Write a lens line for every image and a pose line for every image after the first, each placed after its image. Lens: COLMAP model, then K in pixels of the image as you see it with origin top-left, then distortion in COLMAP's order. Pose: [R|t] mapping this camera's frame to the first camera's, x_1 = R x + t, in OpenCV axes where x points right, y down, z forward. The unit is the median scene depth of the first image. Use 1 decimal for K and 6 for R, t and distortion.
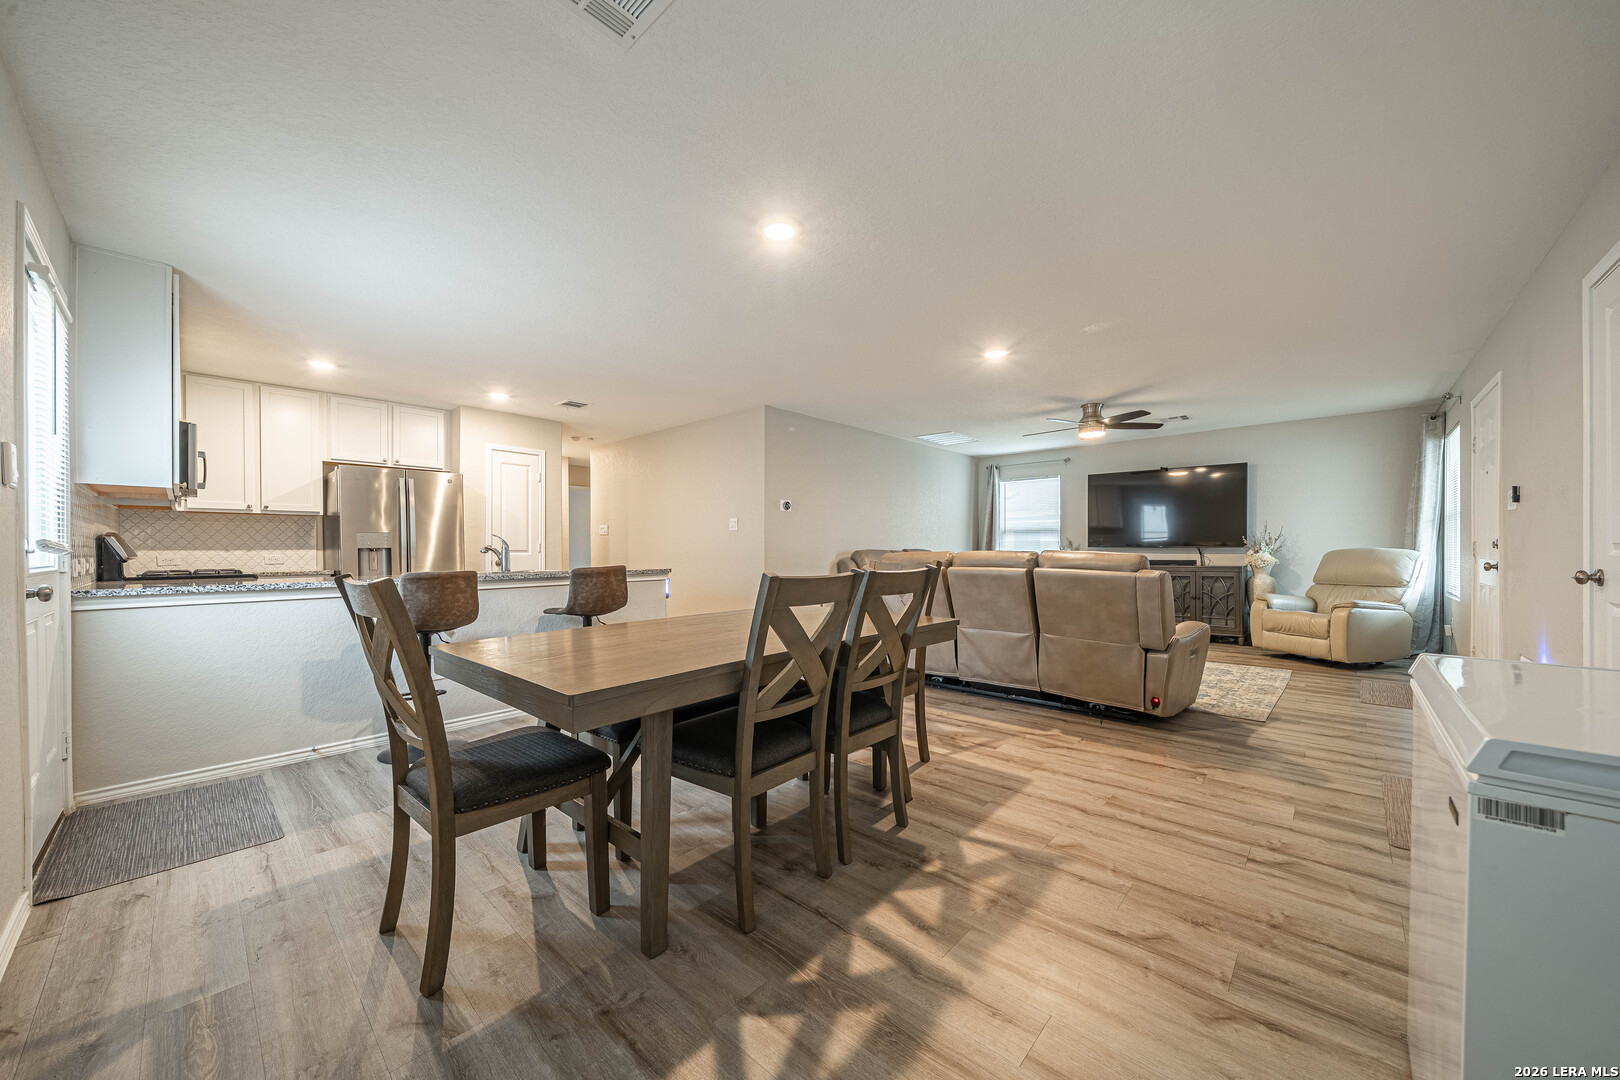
lens RADIAL K [[573.4, 0, 804.5], [0, 573.4, 550.0], [0, 0, 1]] dist [0.000337, -0.000058]
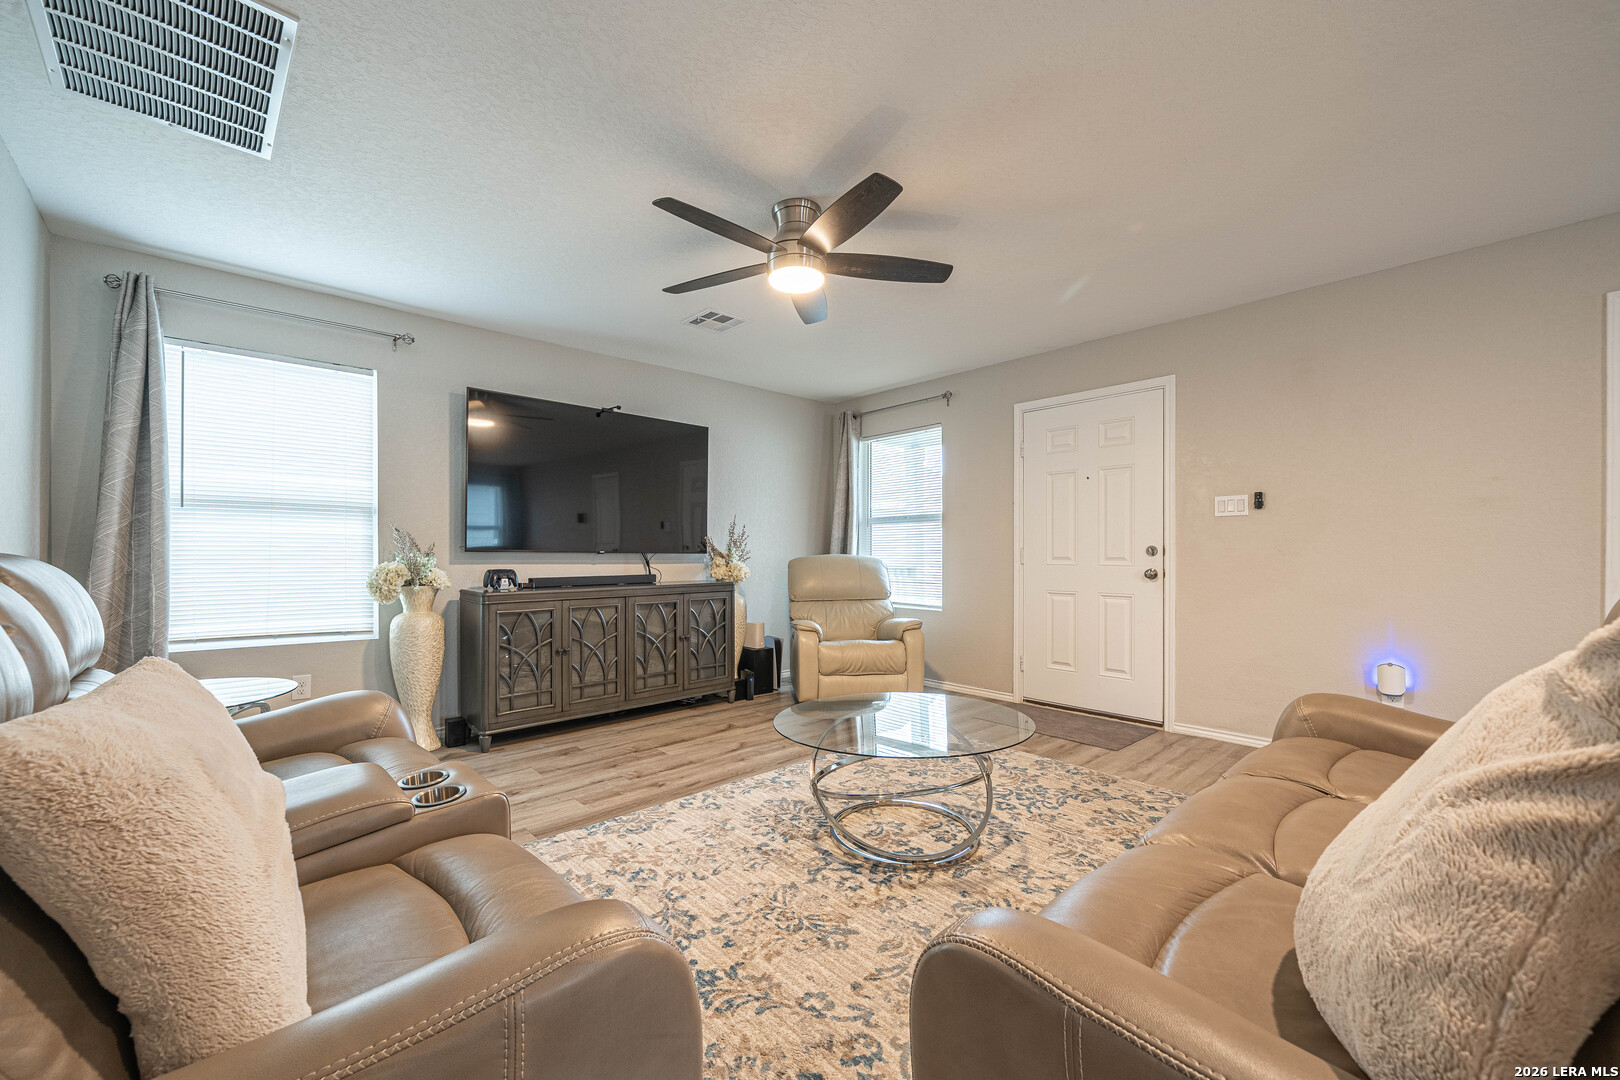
lens RADIAL K [[640.9, 0, 796.2], [0, 640.9, 555.6], [0, 0, 1]] dist [0.003277, 0.000127]
pose [[0.091026, 0.001414, 0.995848, 0.041069], [0.003596, 0.999992, -0.001749, -0.000916], [-0.995842, 0.003740, 0.091020, 0.956028]]
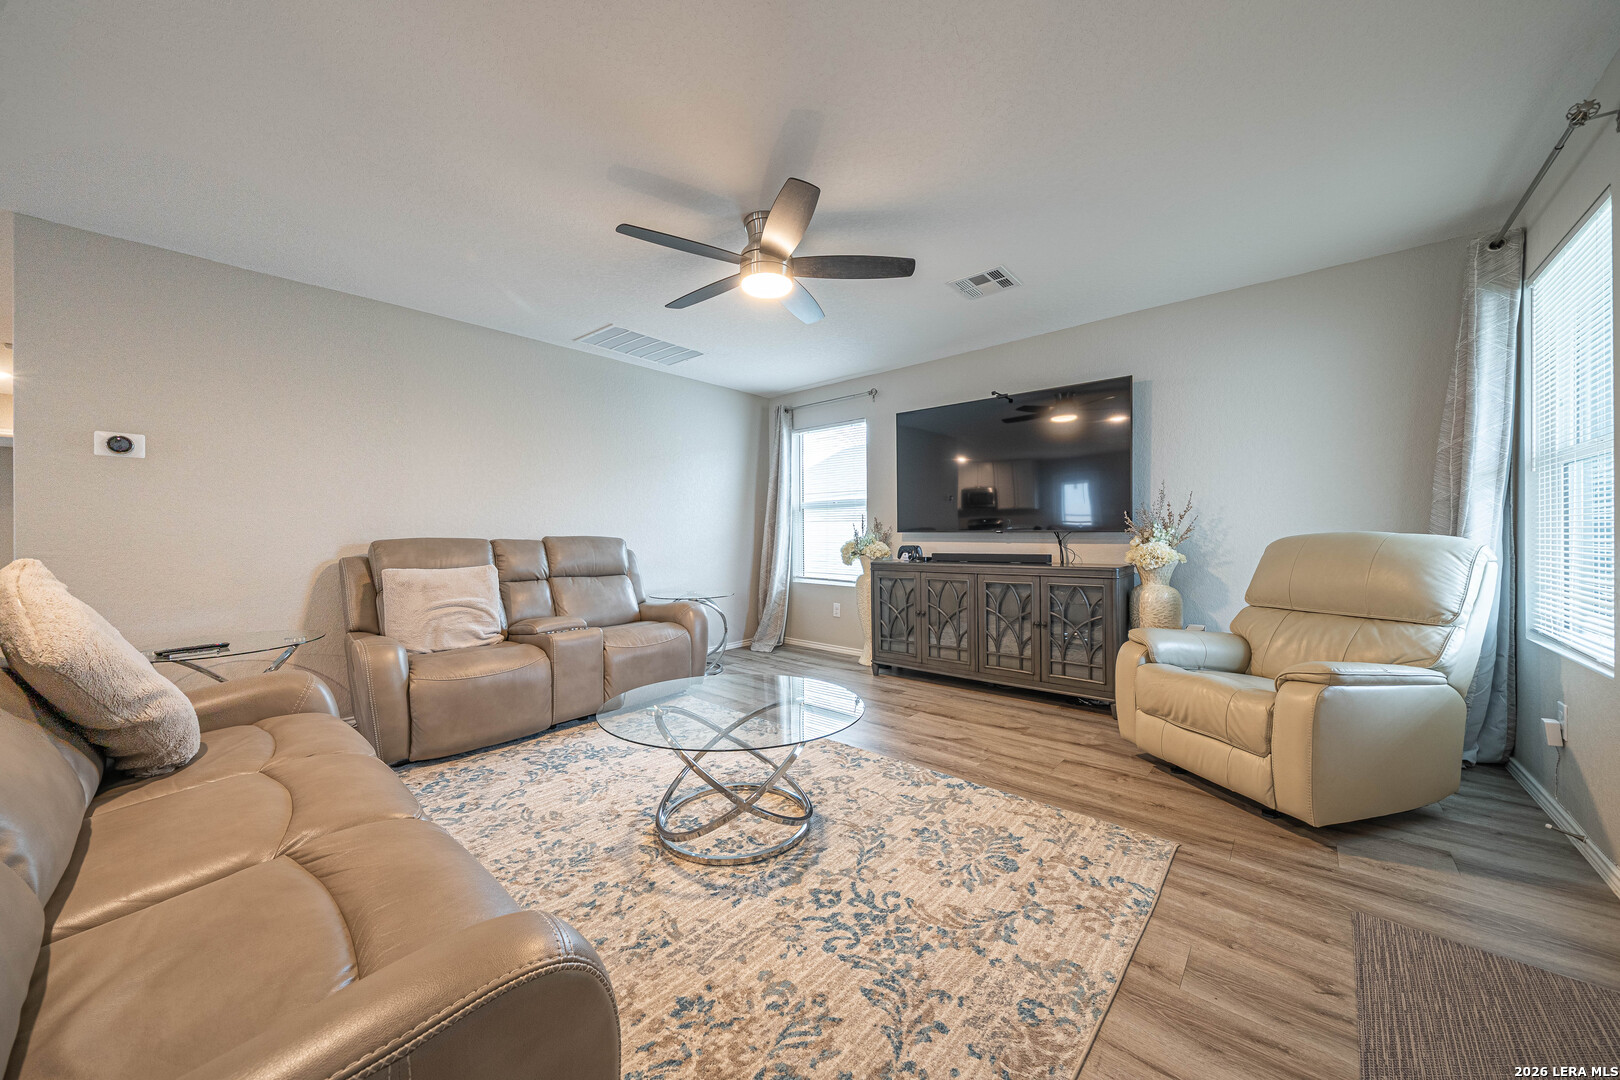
lens RADIAL K [[561.3, 0, 807.3], [0, 561.3, 539.3], [0, 0, 1]] dist [-0.001776, -0.000149]
pose [[0.999633, -0.003989, 0.026801, 0.519811], [0.003894, 0.999986, 0.003612, -0.001083], [-0.026815, -0.003506, 0.999634, 0.551952]]
